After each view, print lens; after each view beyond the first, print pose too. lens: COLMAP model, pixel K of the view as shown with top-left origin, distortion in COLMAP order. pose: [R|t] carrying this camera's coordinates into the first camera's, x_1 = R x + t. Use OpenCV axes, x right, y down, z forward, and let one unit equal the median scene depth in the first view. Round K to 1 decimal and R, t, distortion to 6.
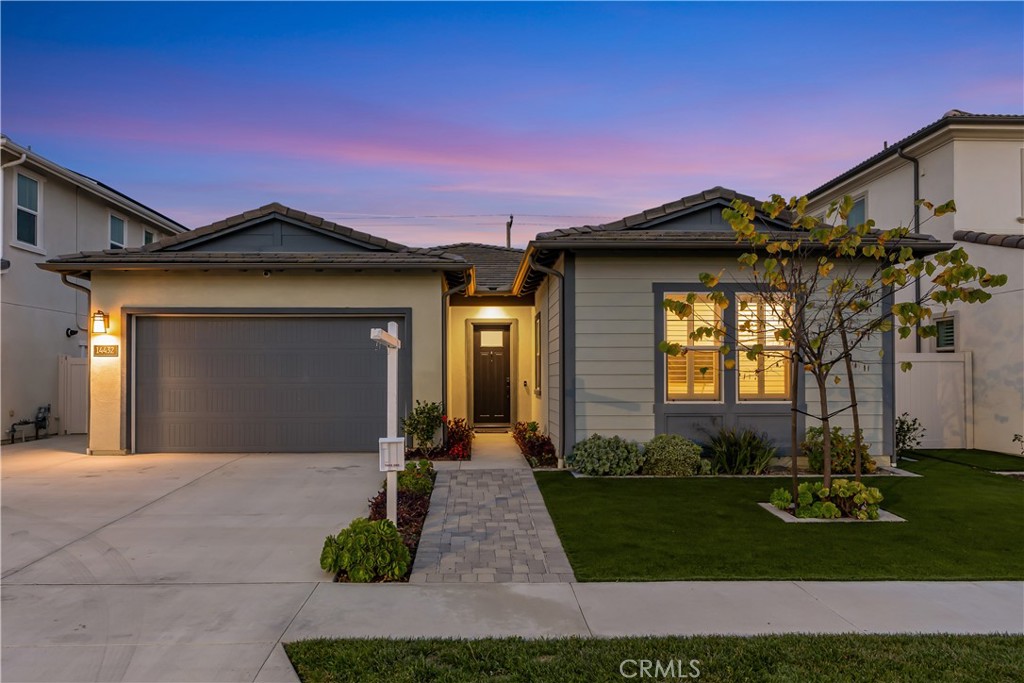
lens RADIAL K [[686.8, 0, 511.0], [0, 686.8, 348.1], [0, 0, 1]] dist [-0.000153, 0.000000]
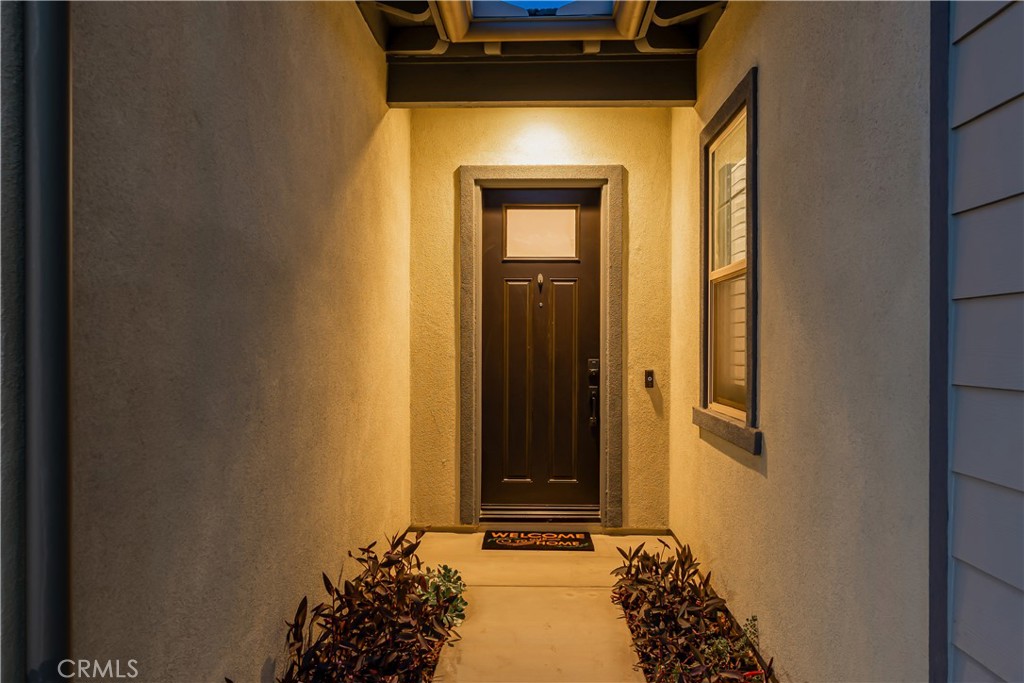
lens RADIAL K [[798.3, 0, 513.0], [0, 798.3, 341.2], [0, 0, 1]] dist [-0.001862, -0.000146]
pose [[0.996556, 0.009393, -0.082384, -0.010483], [-0.006253, 0.999247, 0.038294, 0.021631], [0.082682, -0.037647, 0.995865, 0.640750]]
